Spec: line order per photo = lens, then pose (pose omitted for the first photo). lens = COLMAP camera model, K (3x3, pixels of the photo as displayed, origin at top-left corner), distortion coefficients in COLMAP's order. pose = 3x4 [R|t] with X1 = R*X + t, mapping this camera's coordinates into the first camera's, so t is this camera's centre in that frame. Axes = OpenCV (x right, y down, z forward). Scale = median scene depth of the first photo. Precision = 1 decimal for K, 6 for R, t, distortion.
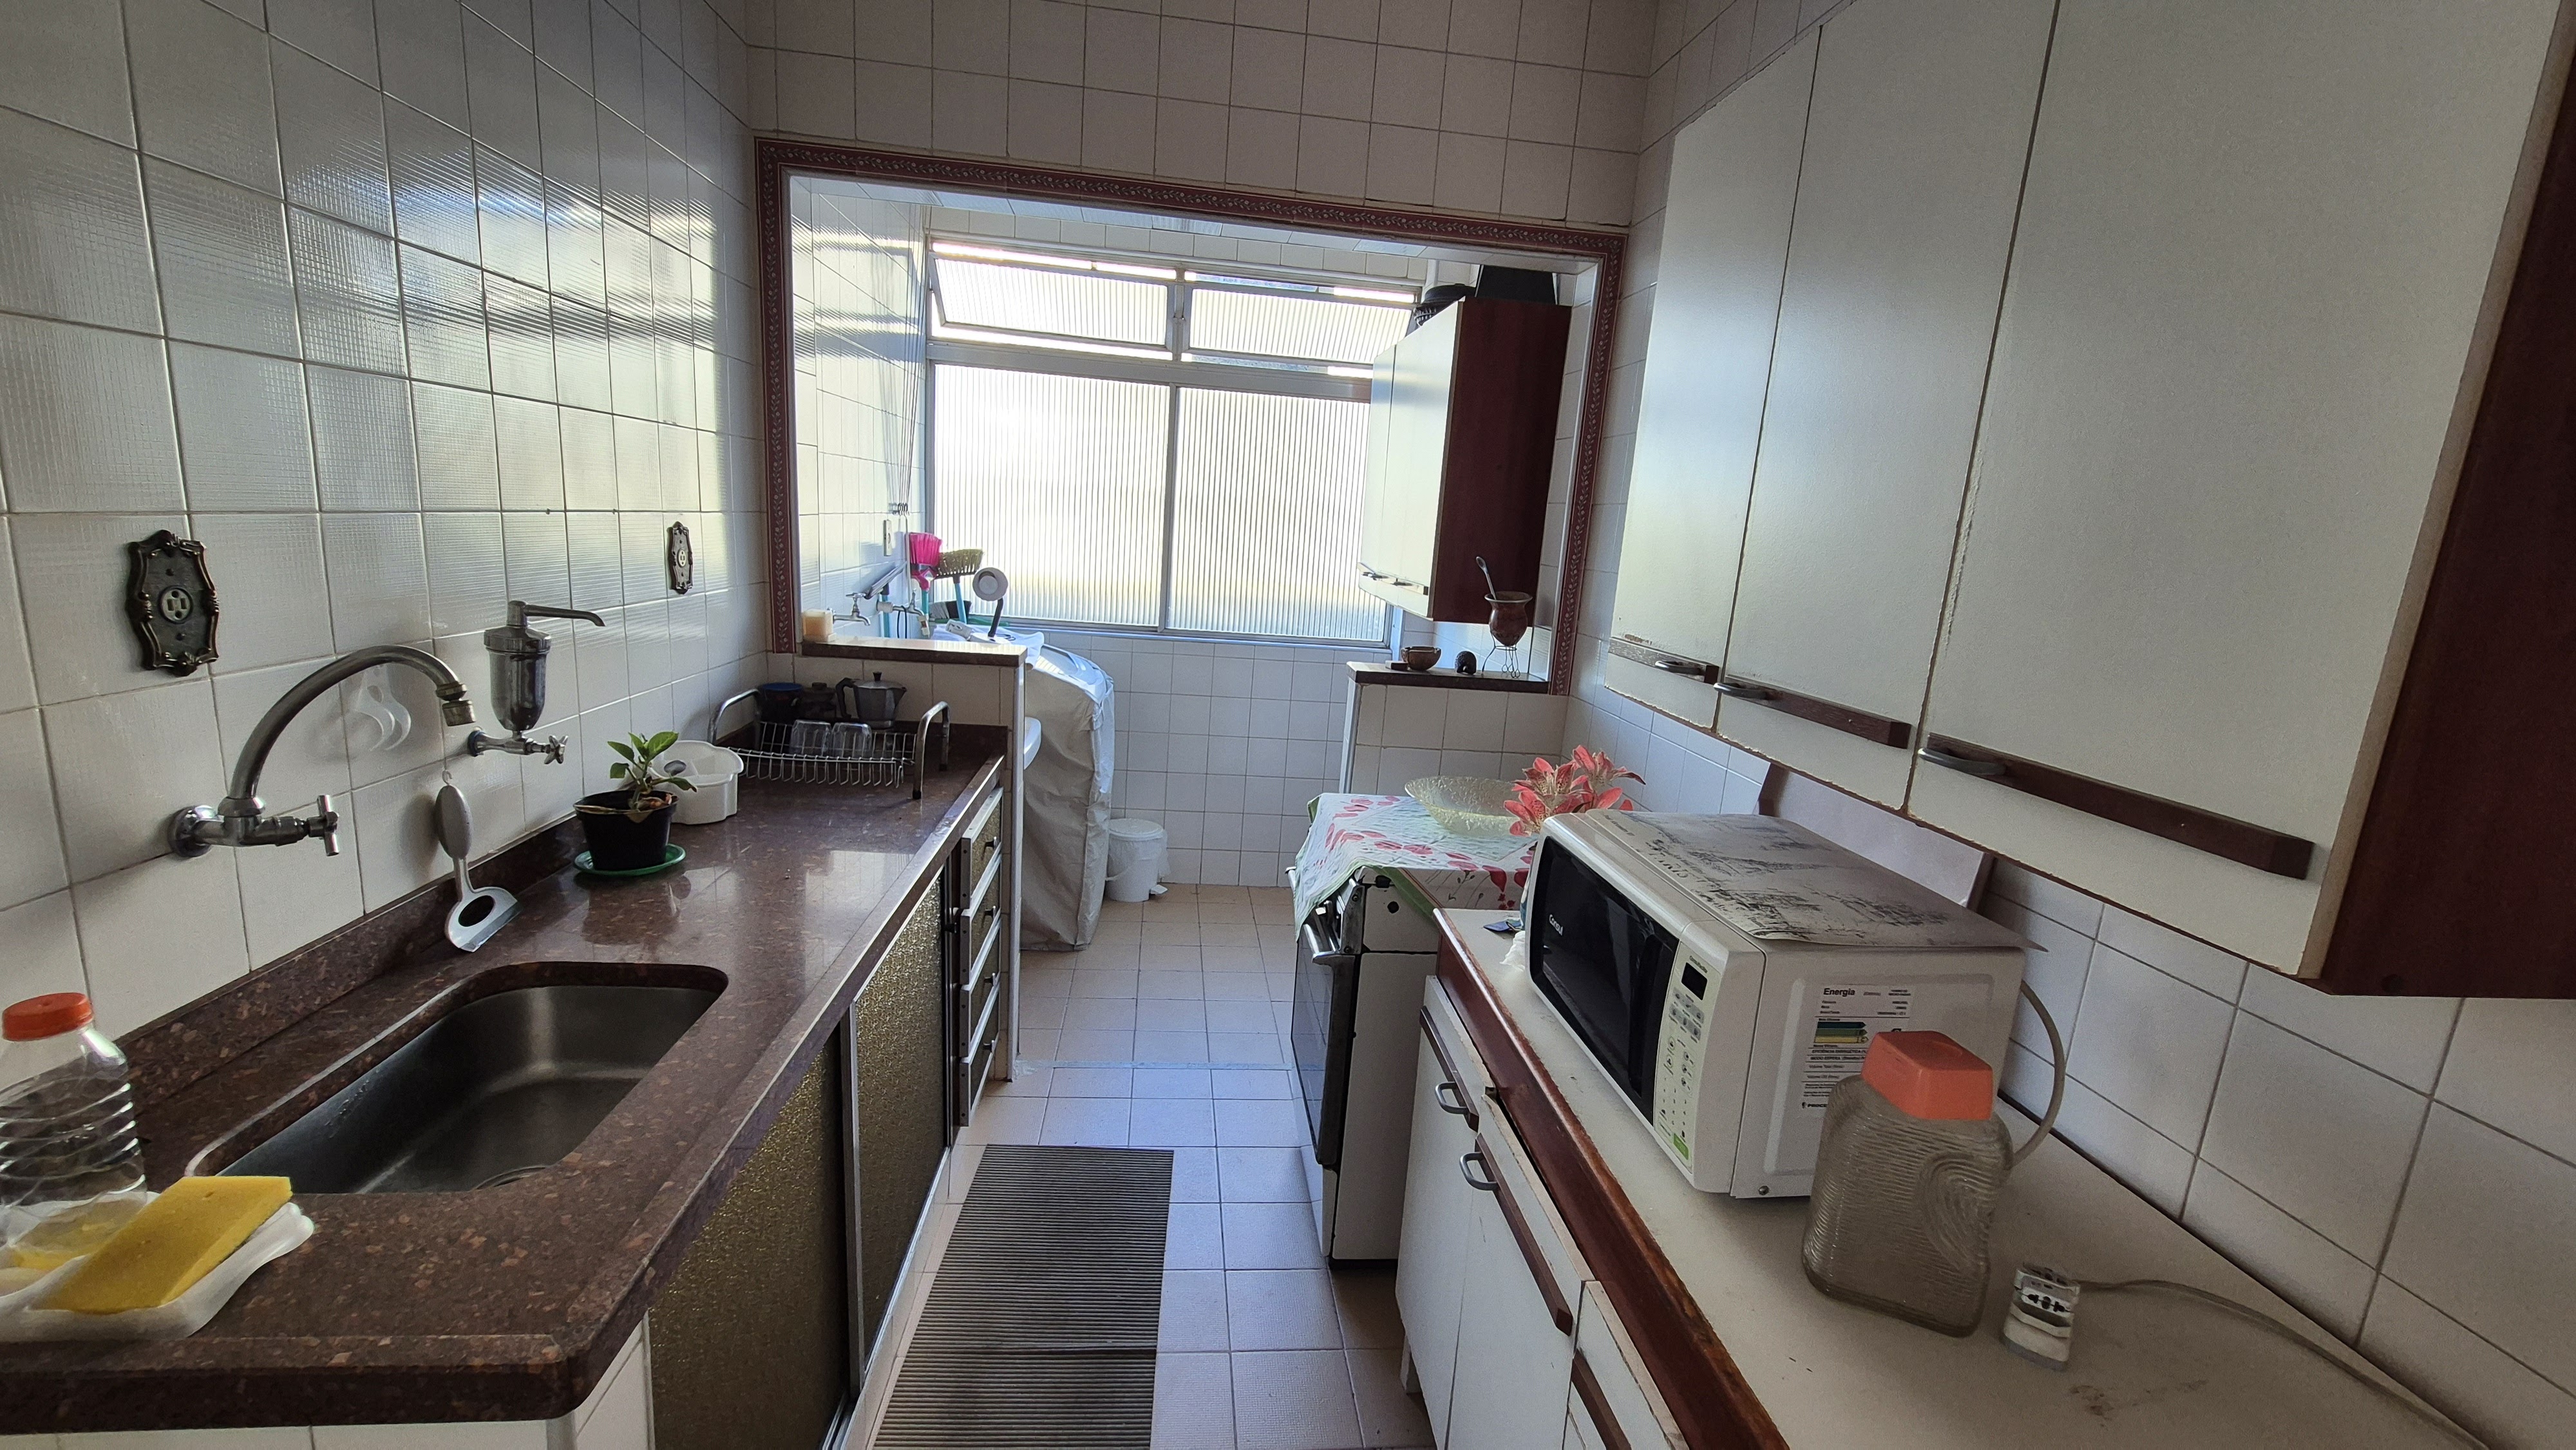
lens RADIAL K [[1055.8, 0, 1293.3], [0, 1055.8, 729.5], [0, 0, 1]] dist [-0.003289, 0.000733]
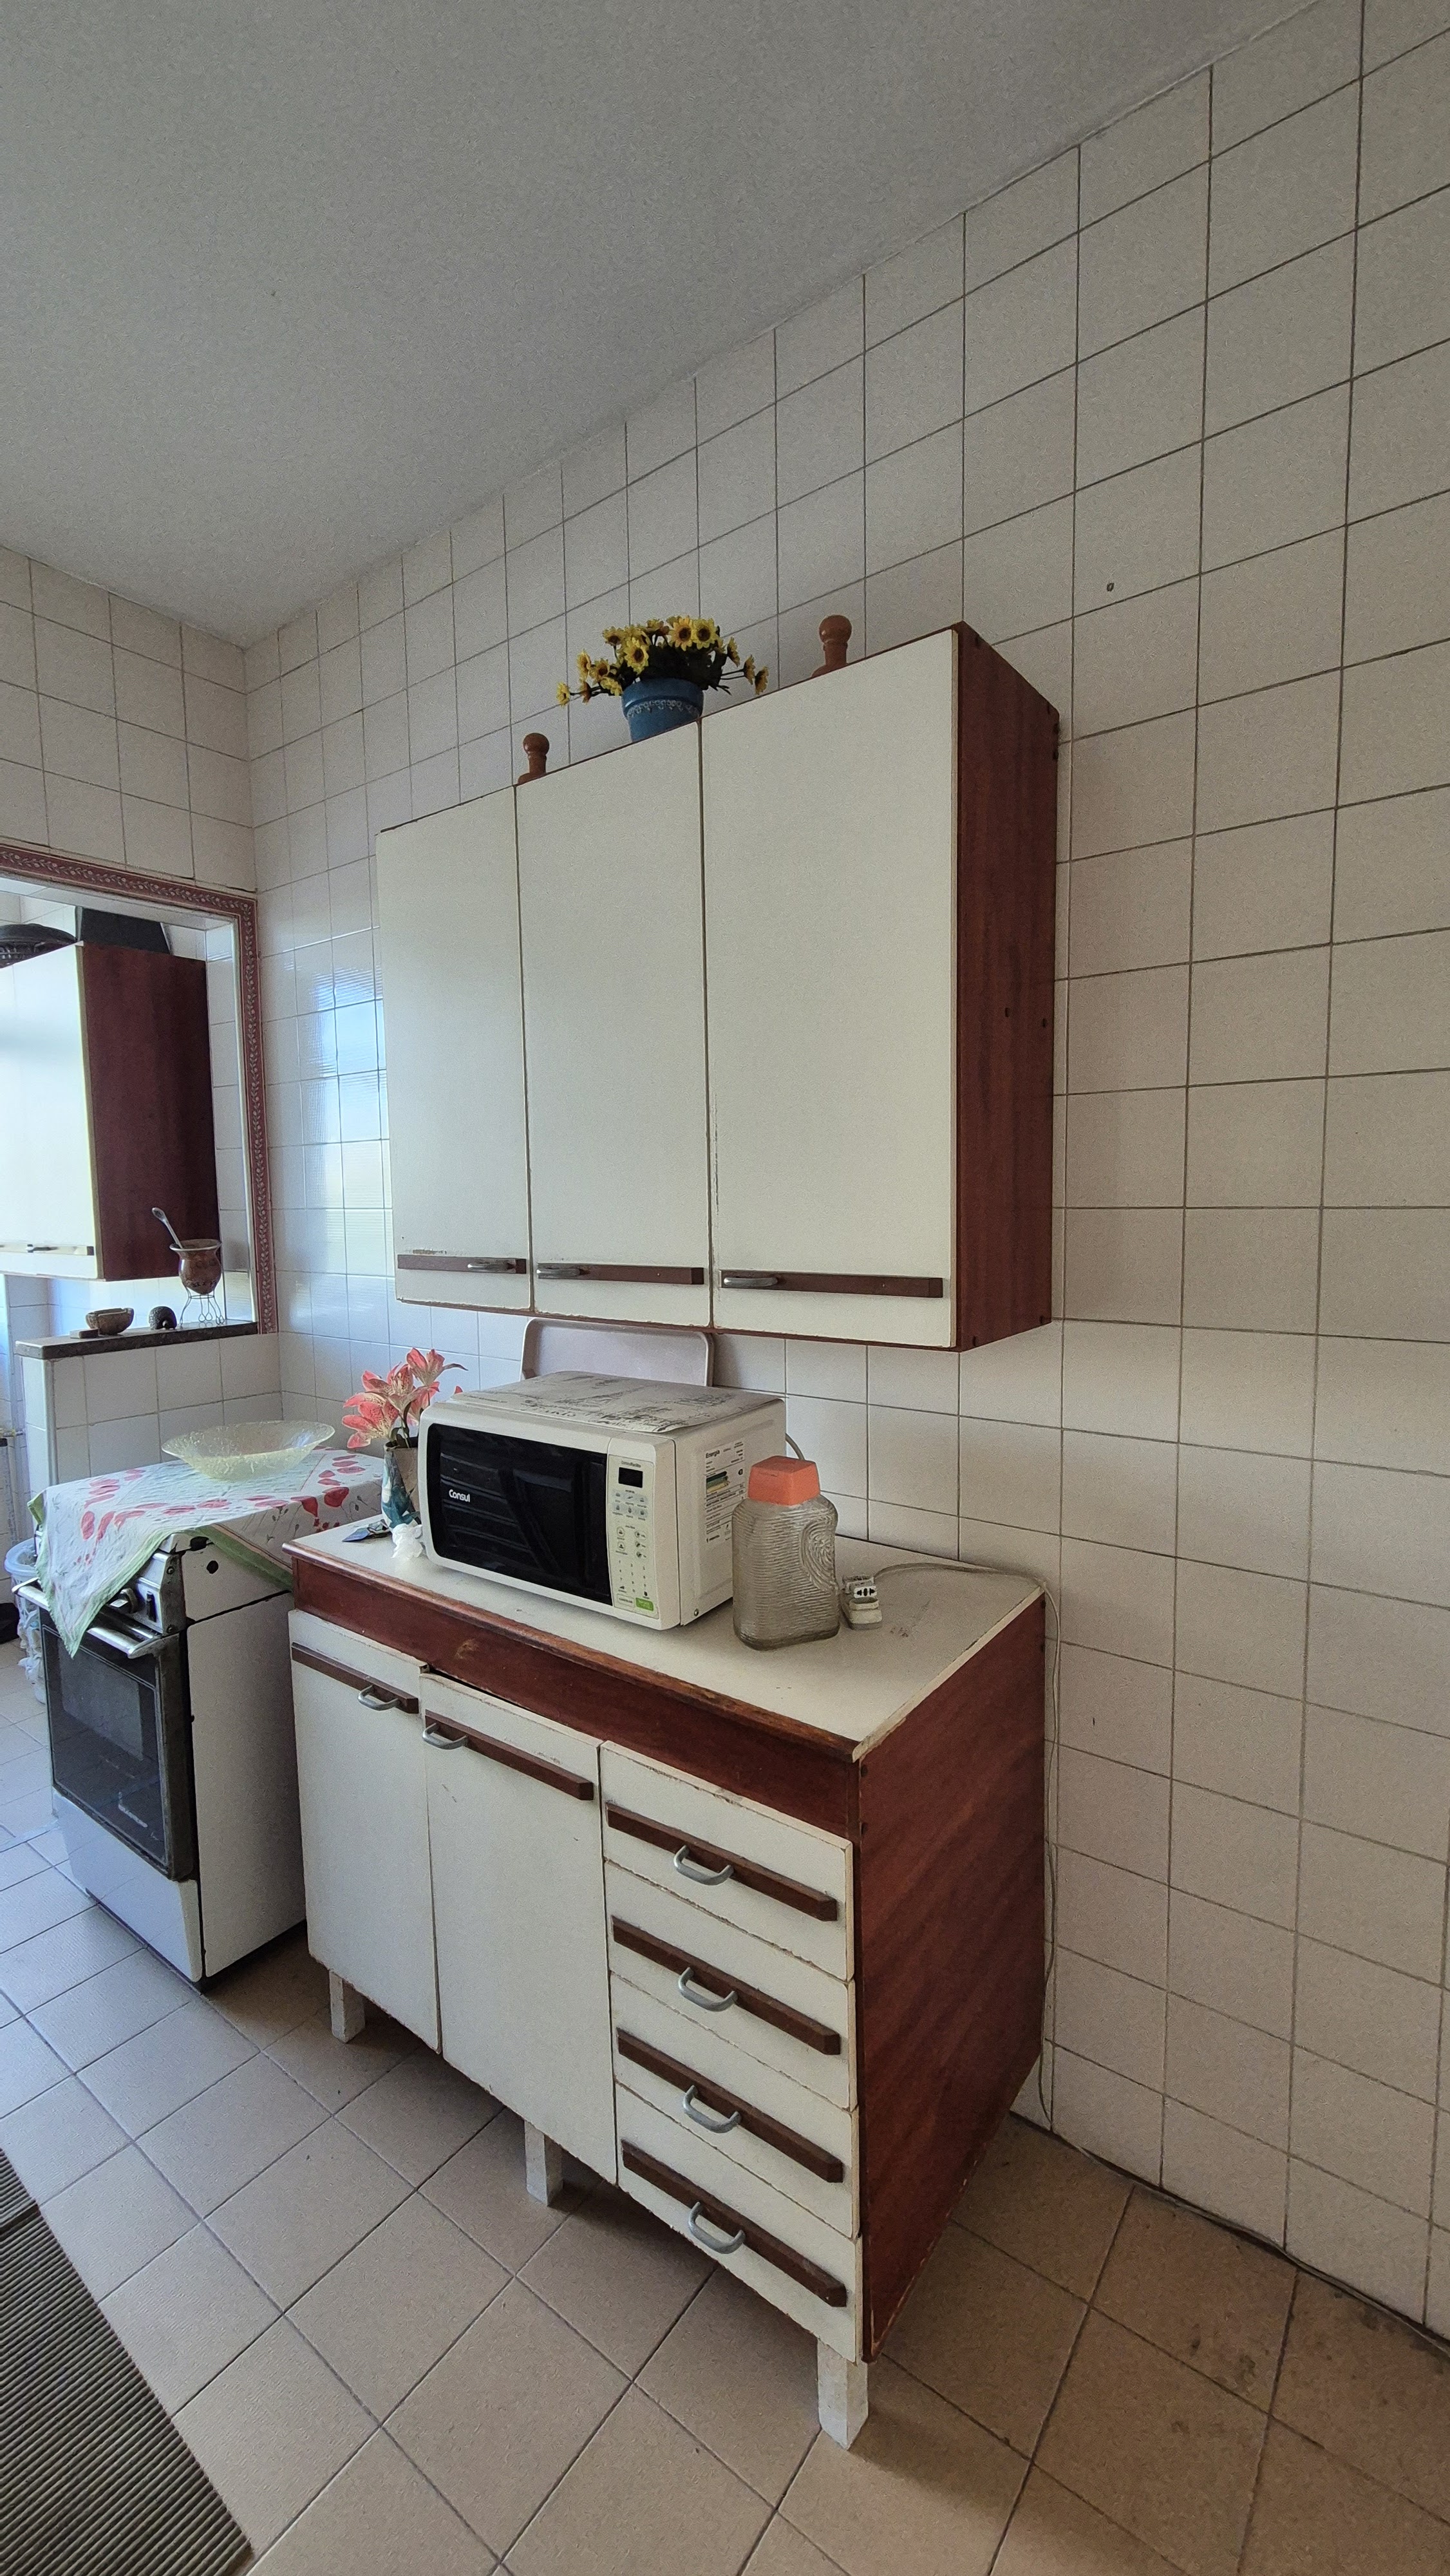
lens RADIAL K [[1055.8, 0, 711.6], [0, 1055.8, 1285.4], [0, 0, 1]] dist [-0.003289, 0.000733]
pose [[0.674562, -0.146665, 0.723502, -0.243257], [0.207204, 0.978284, 0.005126, 0.007255], [-0.708542, 0.146455, 0.690303, -0.016424]]
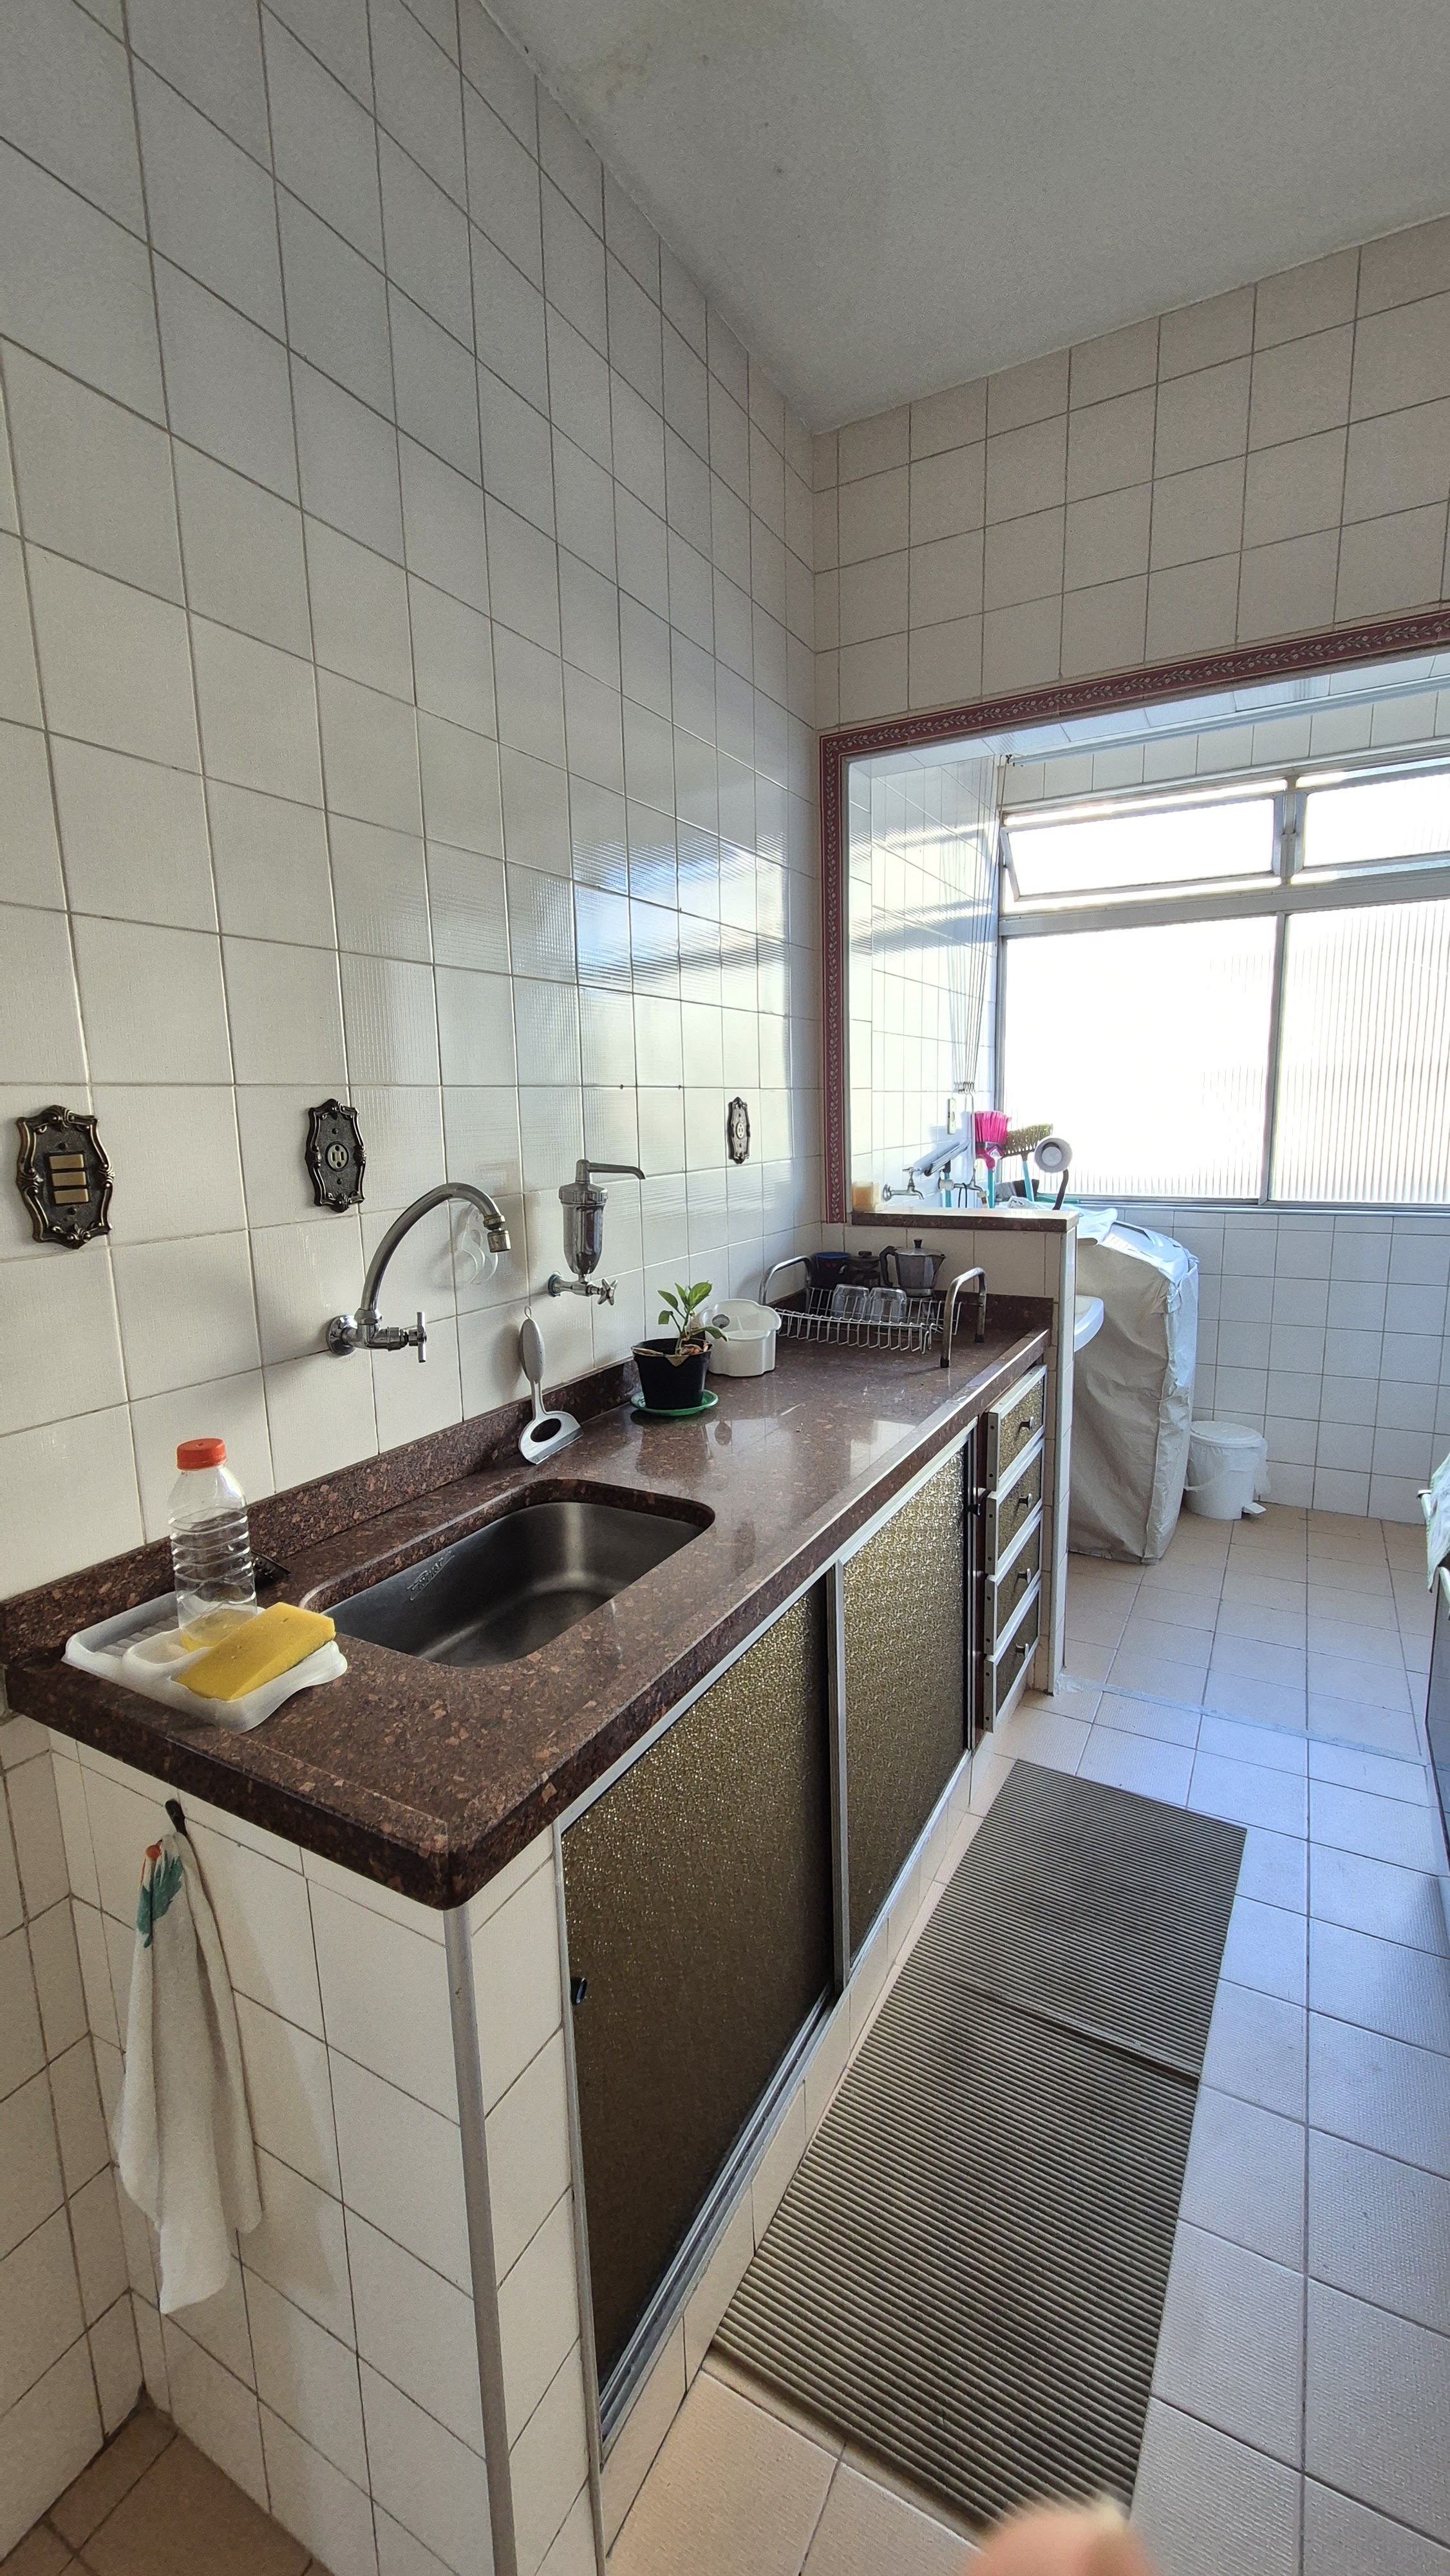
lens RADIAL K [[1055.8, 0, 711.6], [0, 1055.8, 1285.4], [0, 0, 1]] dist [-0.003289, 0.000733]
pose [[0.809019, 0.004539, -0.587765, 0.032359], [-0.031201, 0.998892, -0.035233, 0.035161], [0.586953, 0.046843, 0.808265, 0.119843]]
